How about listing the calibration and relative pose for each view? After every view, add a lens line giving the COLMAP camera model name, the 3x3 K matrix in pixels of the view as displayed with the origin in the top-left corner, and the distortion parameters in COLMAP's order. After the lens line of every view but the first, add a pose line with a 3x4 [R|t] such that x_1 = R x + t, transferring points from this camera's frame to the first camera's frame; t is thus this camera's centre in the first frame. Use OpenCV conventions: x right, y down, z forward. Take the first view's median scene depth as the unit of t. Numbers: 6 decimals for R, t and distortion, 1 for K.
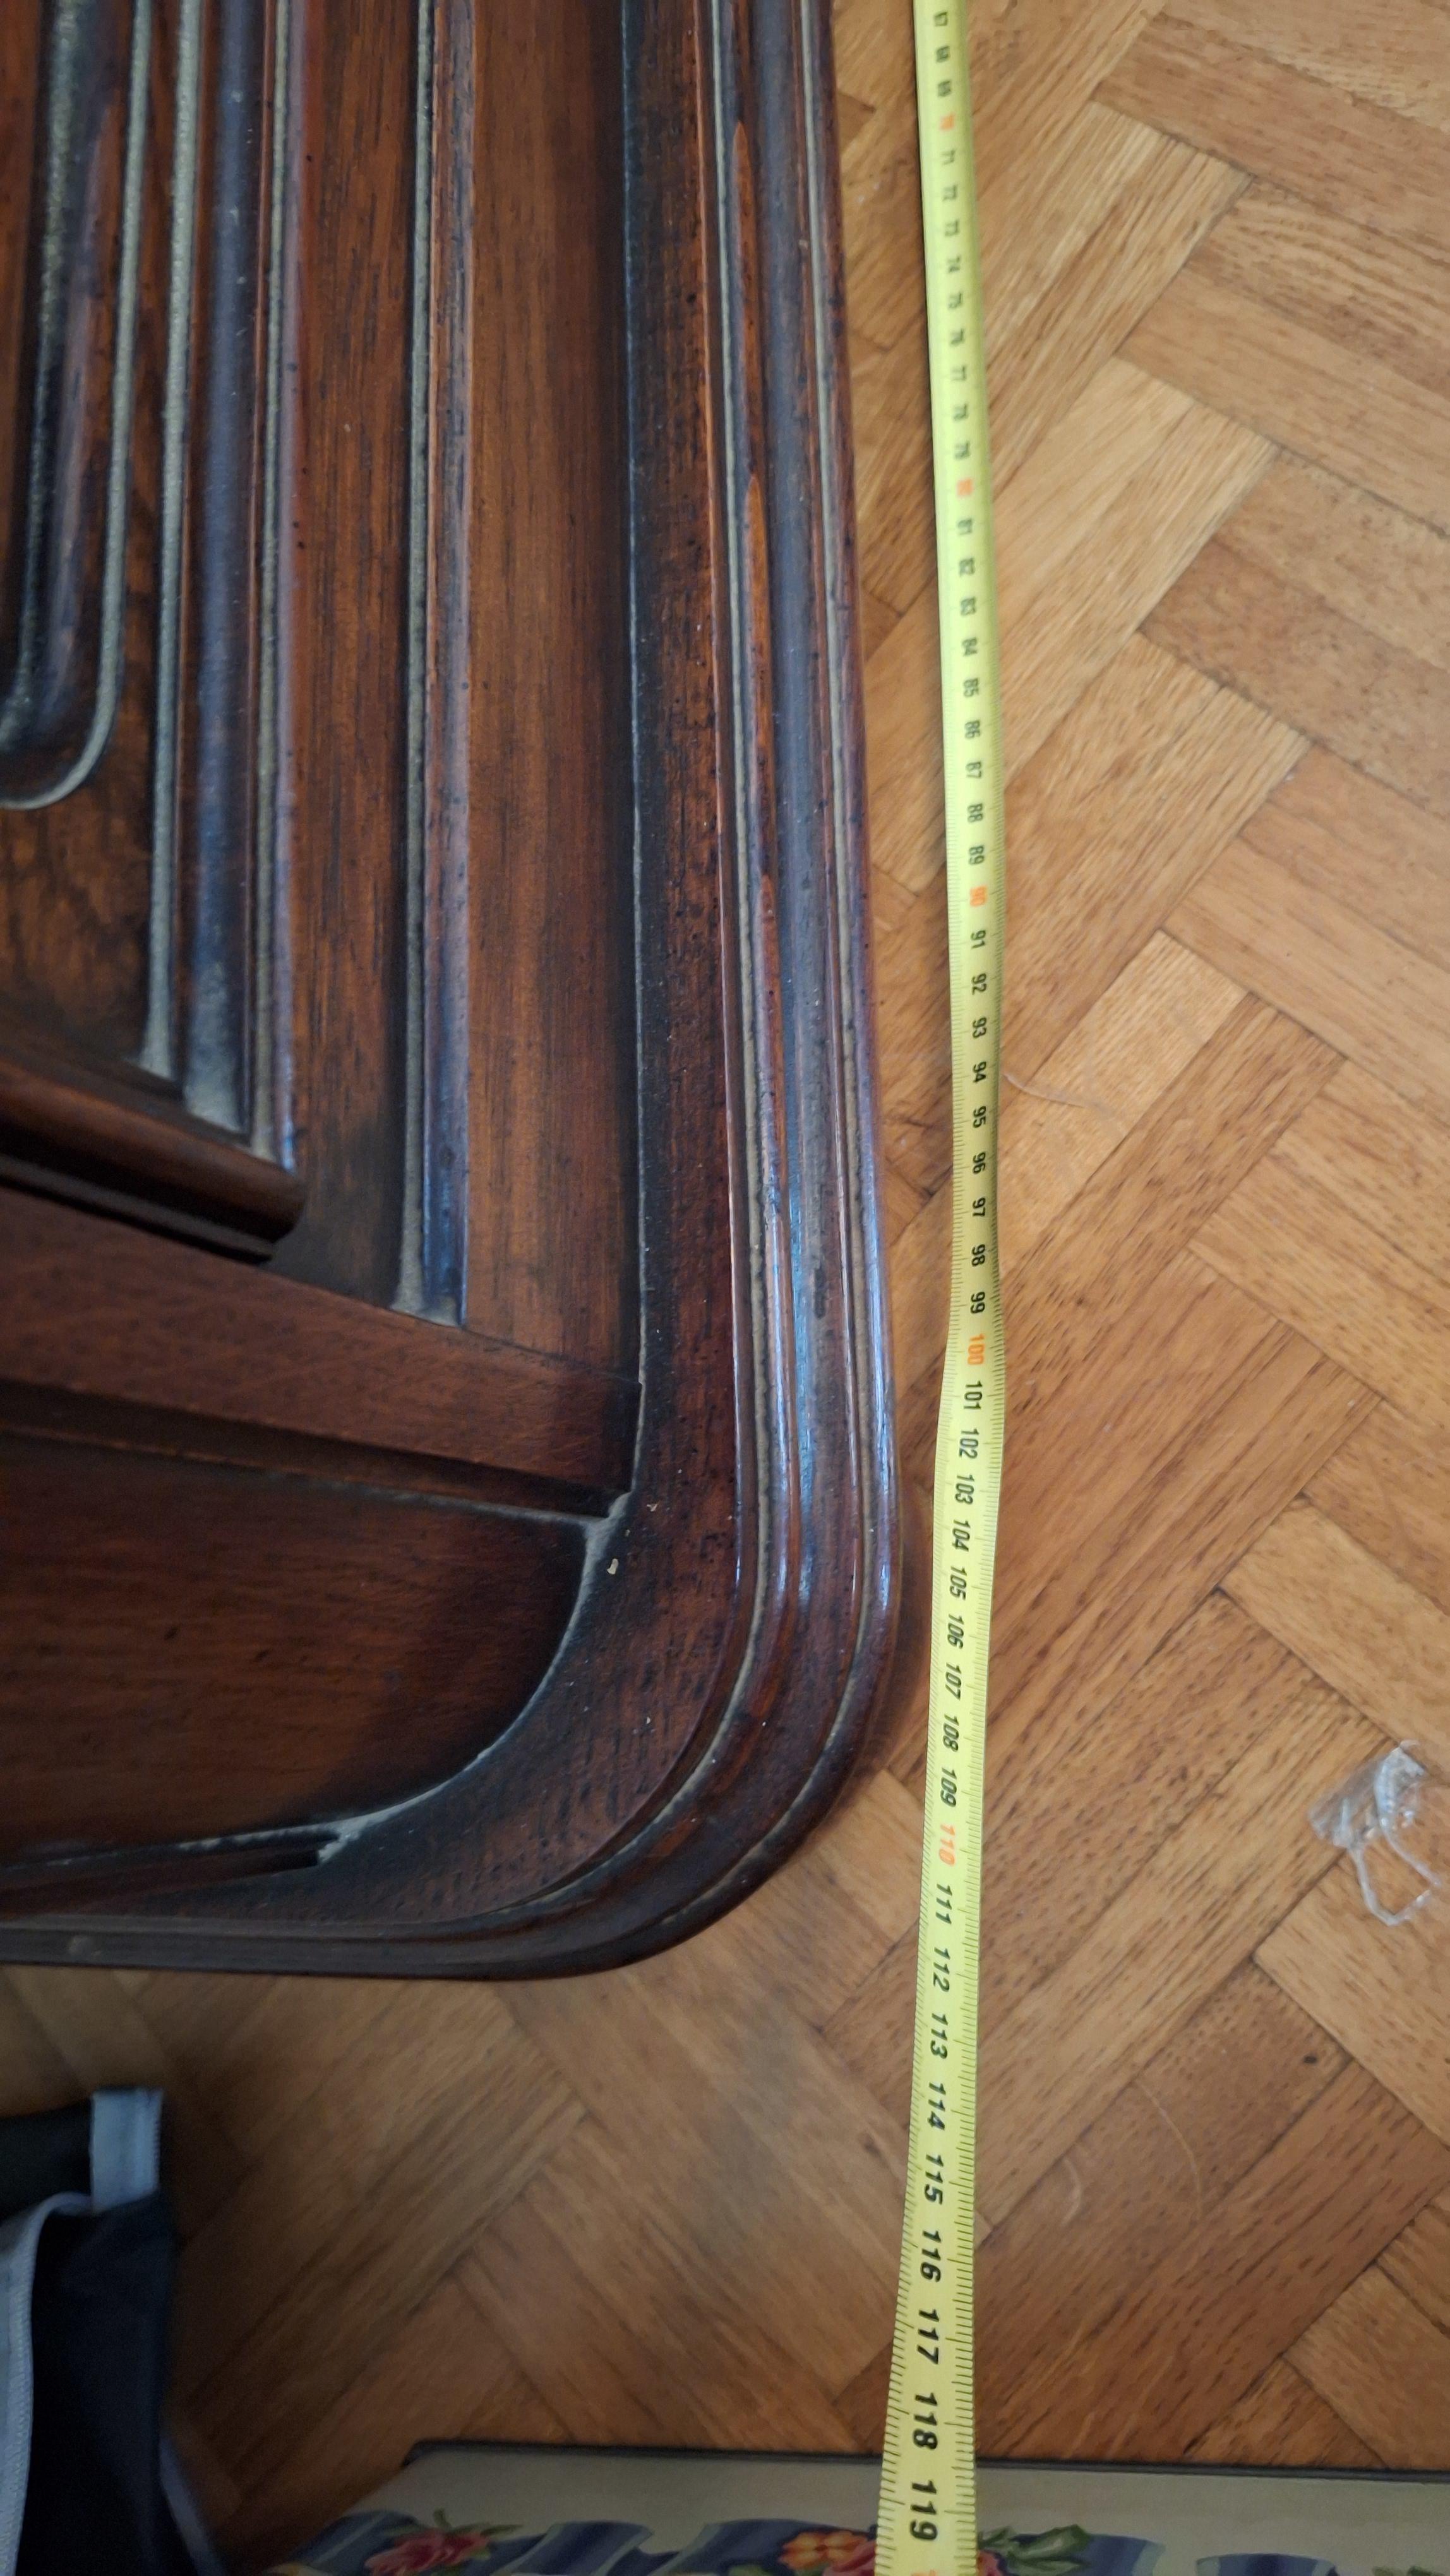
lens RADIAL K [[1803.8, 0, 725.0], [0, 1803.8, 1288.0], [0, 0, 1]] dist [-0.000427, -0.000817]
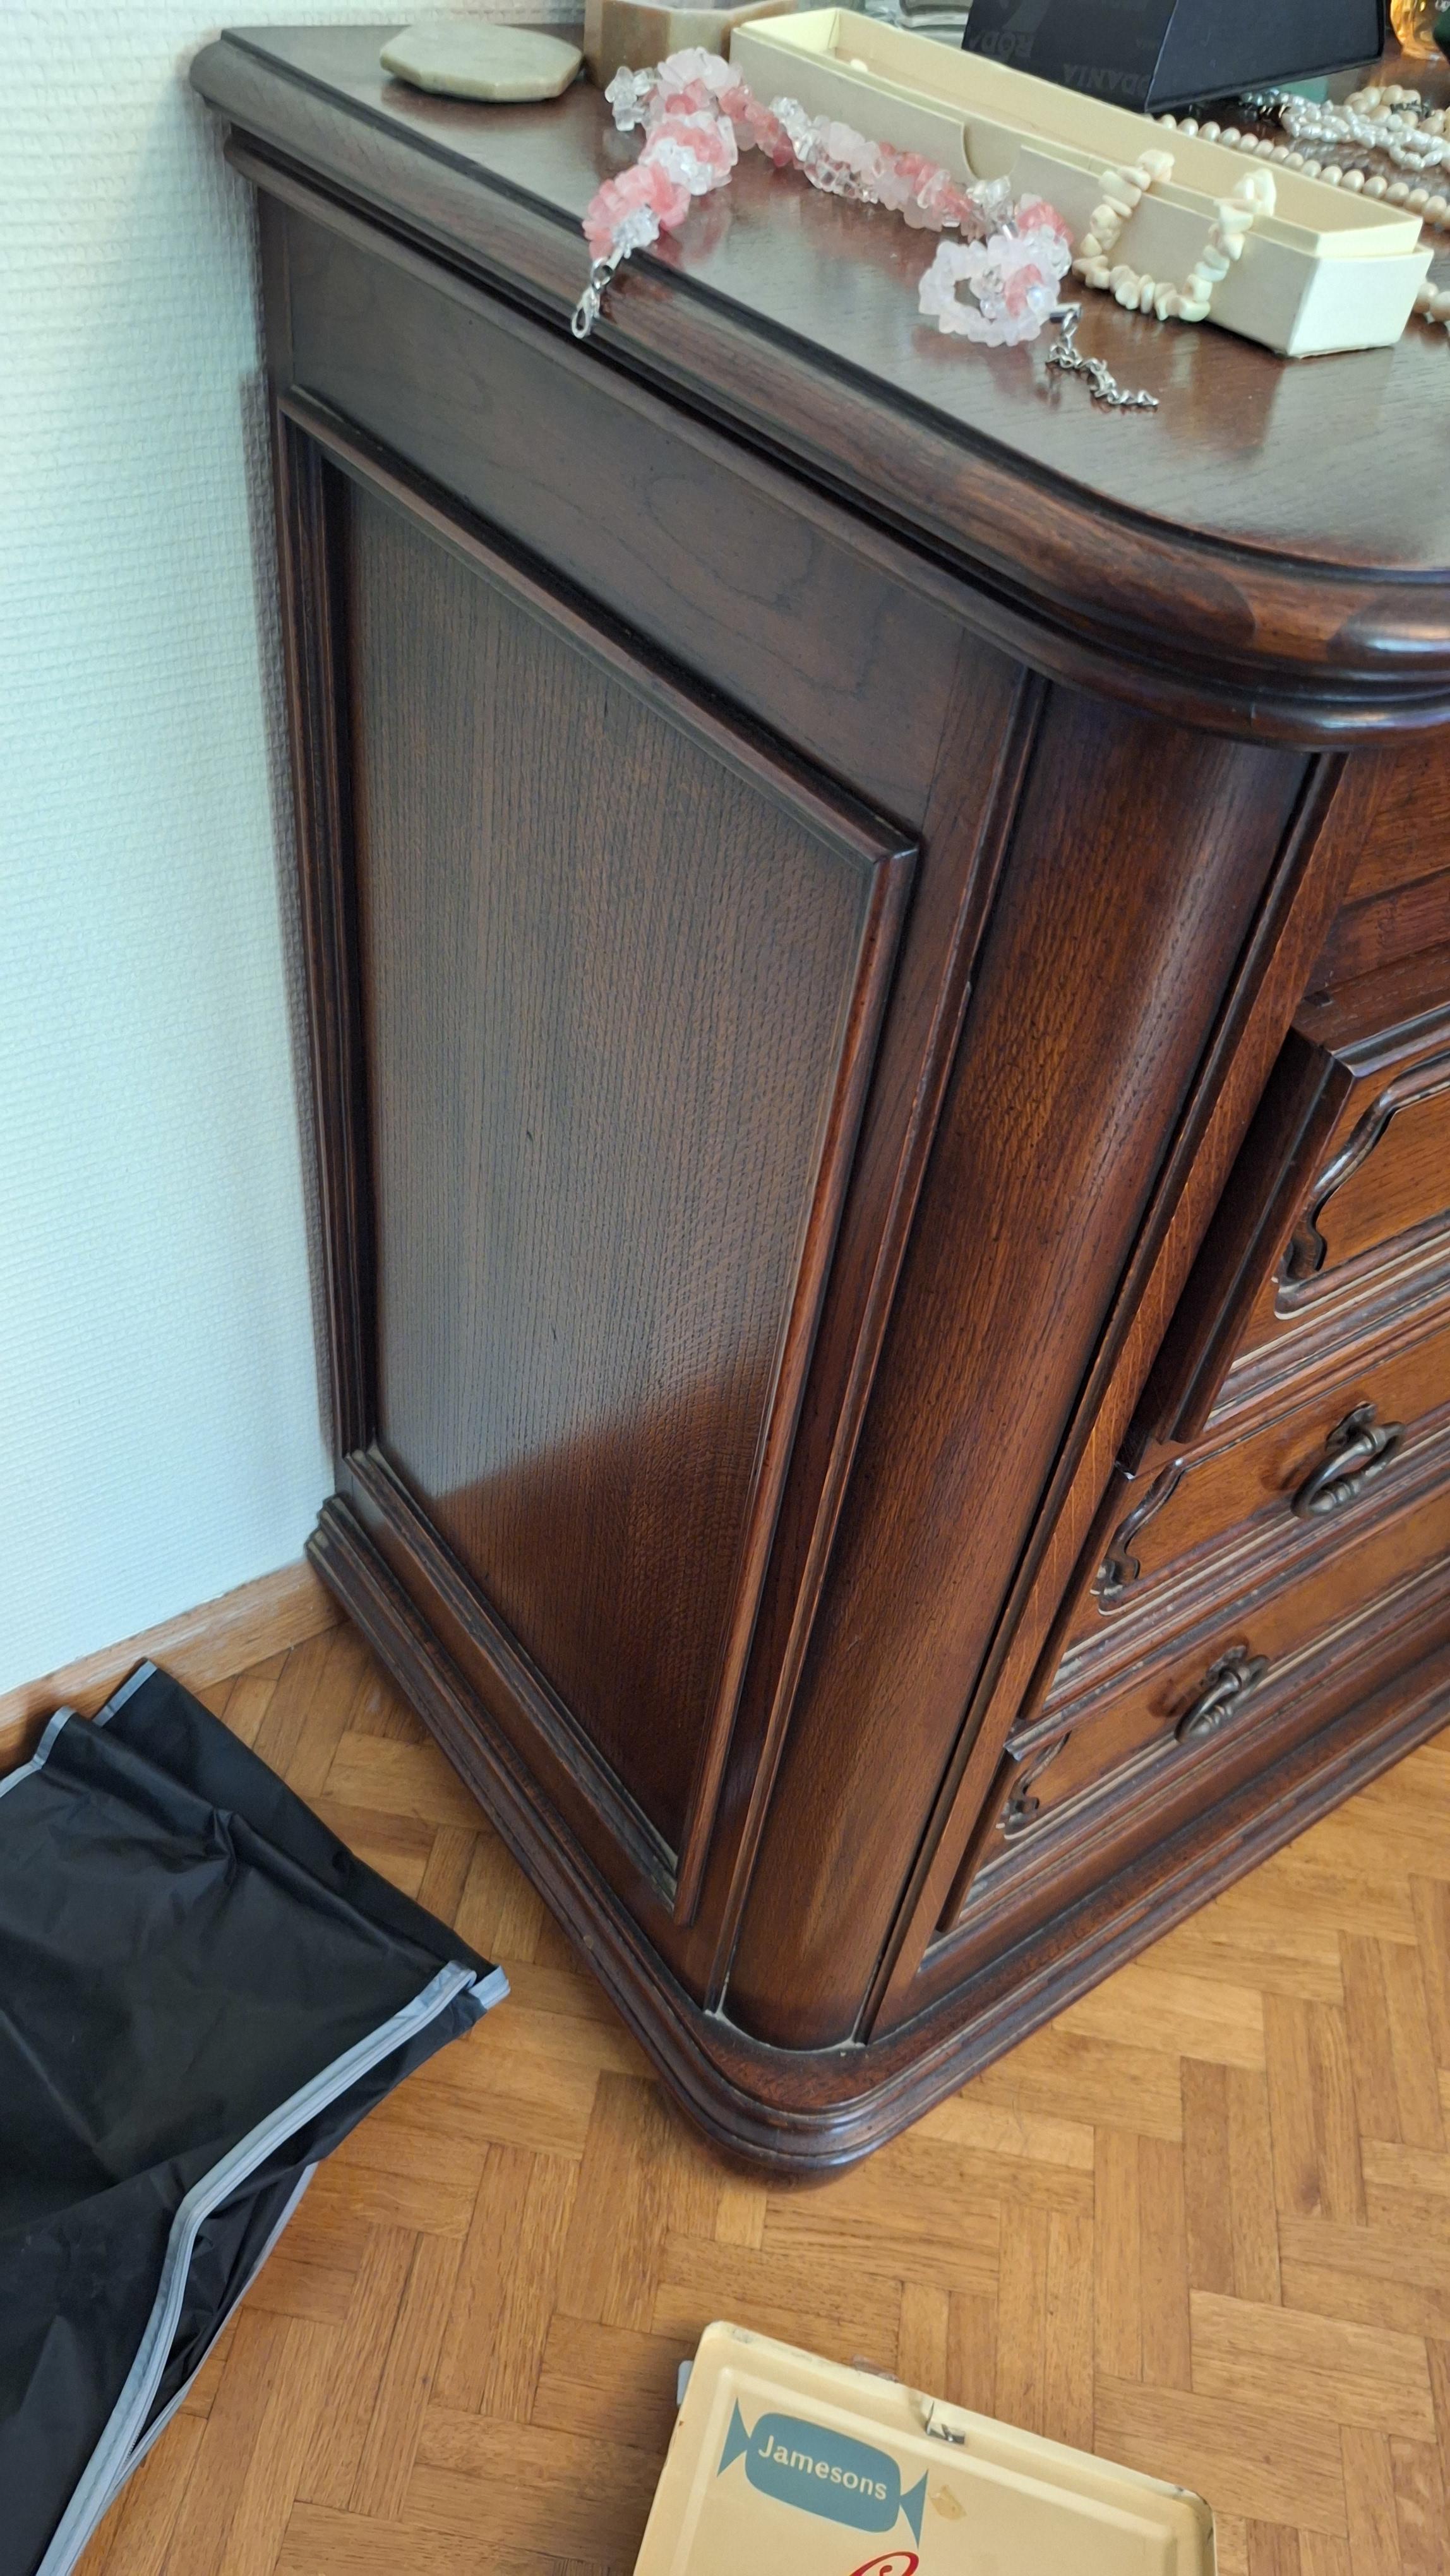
lens RADIAL K [[1803.8, 0, 725.0], [0, 1803.8, 1288.0], [0, 0, 1]] dist [-0.000427, -0.000817]
pose [[0.476078, 0.838748, -0.264294, -0.349153], [-0.865029, 0.392531, -0.312480, 0.619703], [-0.158349, 0.377387, 0.912417, -1.798543]]
